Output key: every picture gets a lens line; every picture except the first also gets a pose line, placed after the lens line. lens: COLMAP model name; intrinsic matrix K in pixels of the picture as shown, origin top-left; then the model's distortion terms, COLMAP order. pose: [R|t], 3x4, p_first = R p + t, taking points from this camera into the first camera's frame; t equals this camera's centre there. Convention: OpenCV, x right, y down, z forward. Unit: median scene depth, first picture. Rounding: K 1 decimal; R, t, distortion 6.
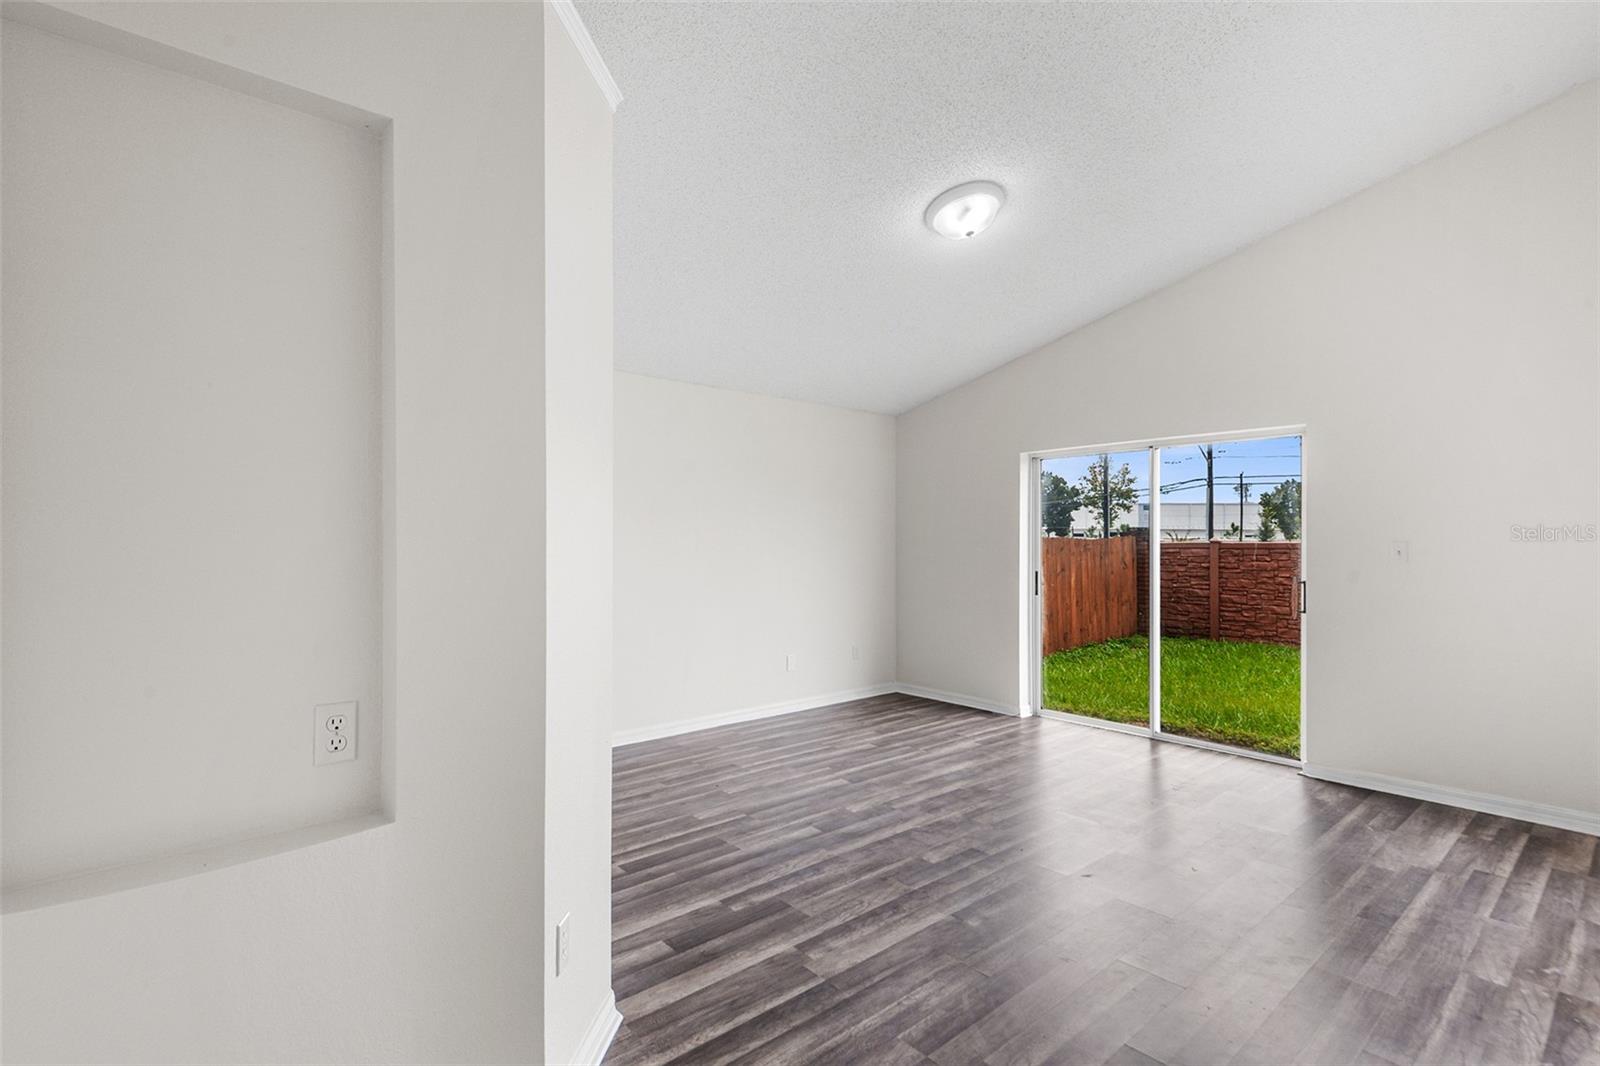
lens RADIAL K [[733.8, 0, 795.5], [0, 733.8, 541.4], [0, 0, 1]] dist [0.028879, -0.015103]
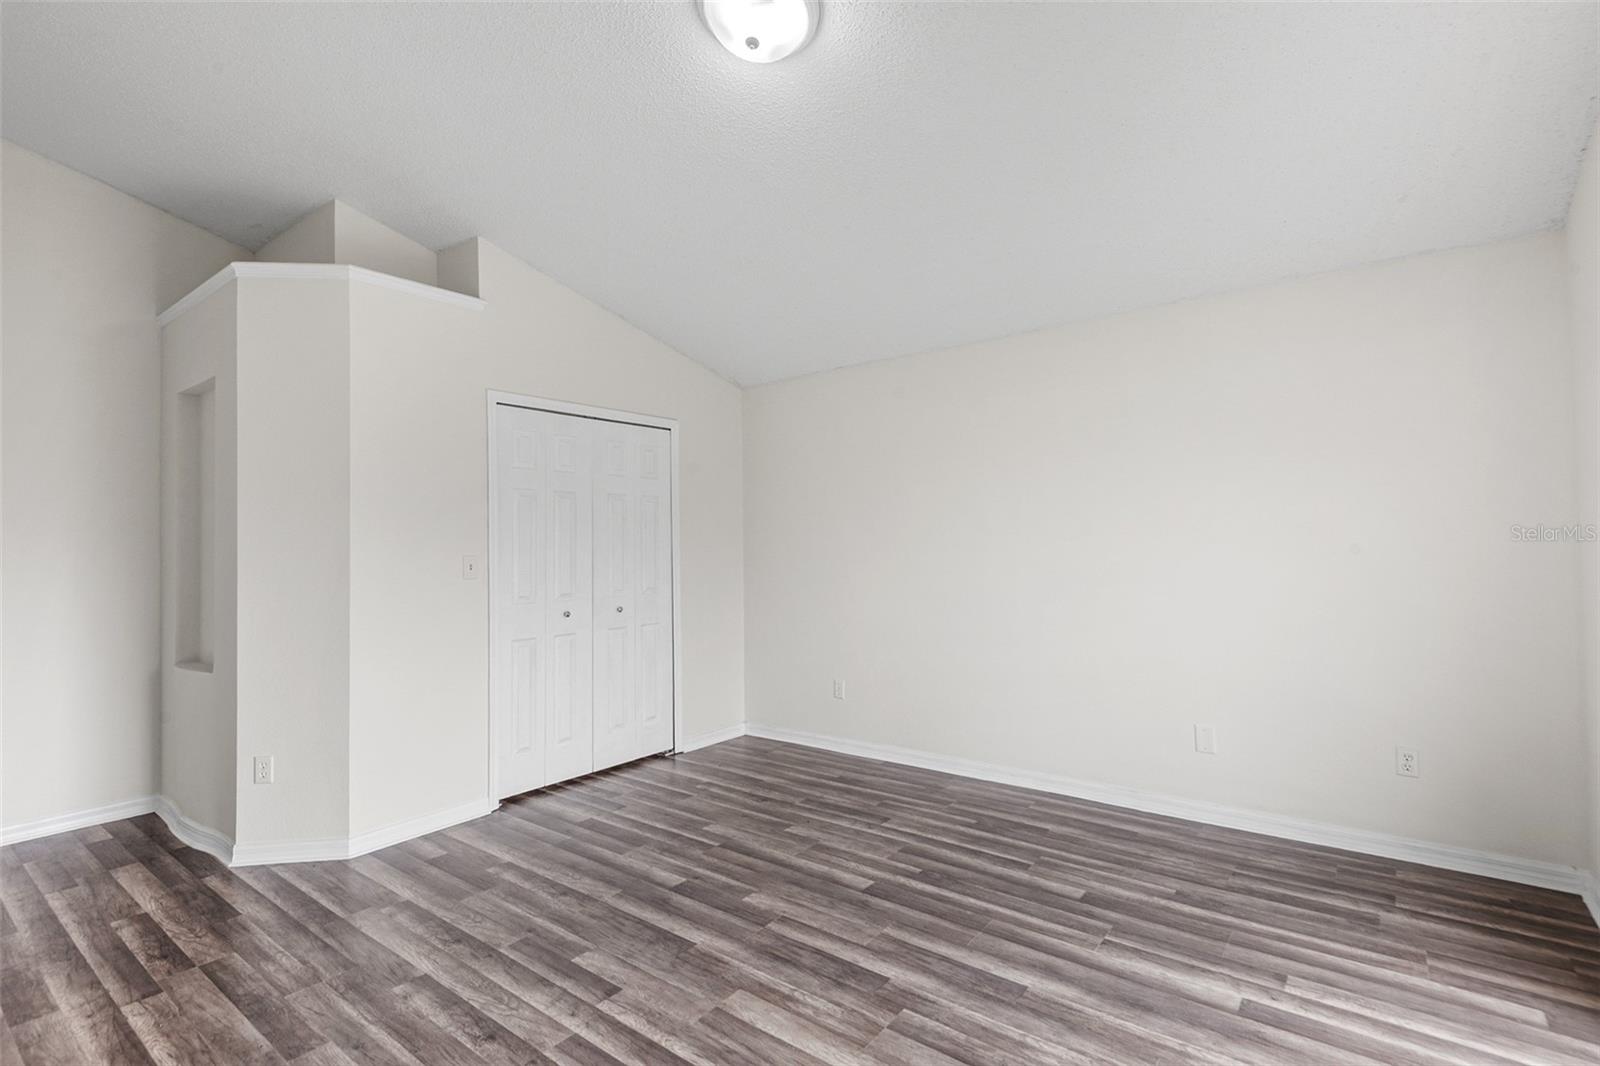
lens RADIAL K [[733.8, 0, 803.6], [0, 733.8, 530.7], [0, 0, 1]] dist [0.028879, -0.015103]
pose [[0.225271, -0.020228, -0.974086, 0.779677], [0.016131, 0.999725, -0.017030, -0.004112], [0.974163, -0.011876, 0.225535, 0.813804]]
